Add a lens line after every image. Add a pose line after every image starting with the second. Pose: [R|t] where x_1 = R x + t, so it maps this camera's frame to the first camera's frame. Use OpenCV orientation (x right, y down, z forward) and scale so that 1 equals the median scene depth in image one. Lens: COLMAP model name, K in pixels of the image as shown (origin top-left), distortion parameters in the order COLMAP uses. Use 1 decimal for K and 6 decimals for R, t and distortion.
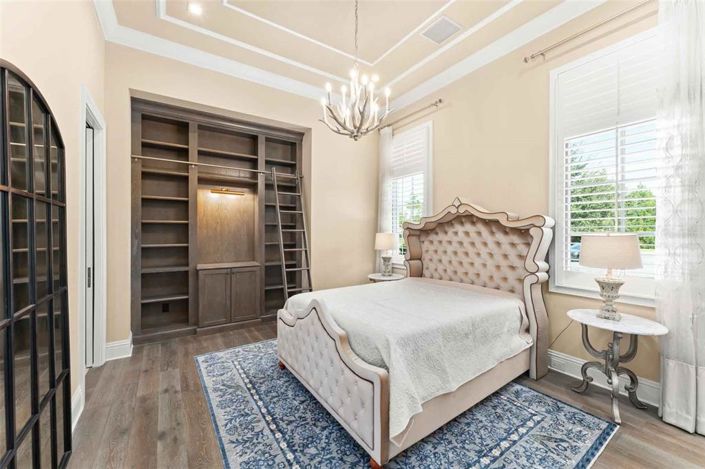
lens RADIAL K [[280.8, 0, 350.8], [0, 280.8, 234.3], [0, 0, 1]] dist [0.000812, 0.000005]
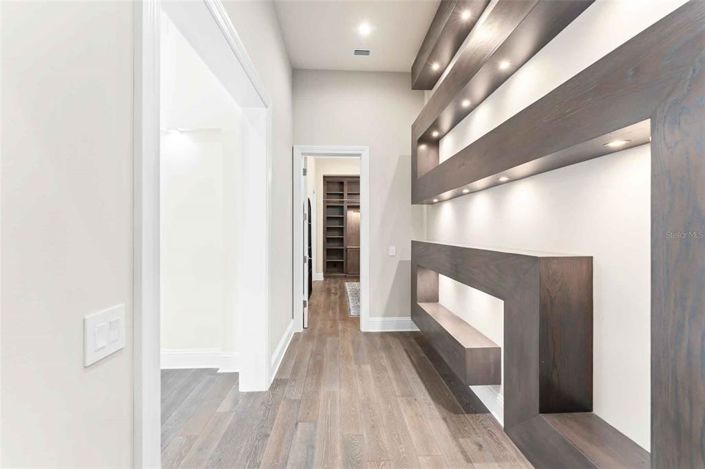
lens RADIAL K [[280.8, 0, 352.9], [0, 280.8, 232.0], [0, 0, 1]] dist [0.000812, 0.000005]
pose [[0.858951, 0.002271, -0.512052, 0.626031], [-0.001671, 0.999997, 0.001633, -0.004253], [0.512055, -0.000547, 0.858953, -0.873491]]
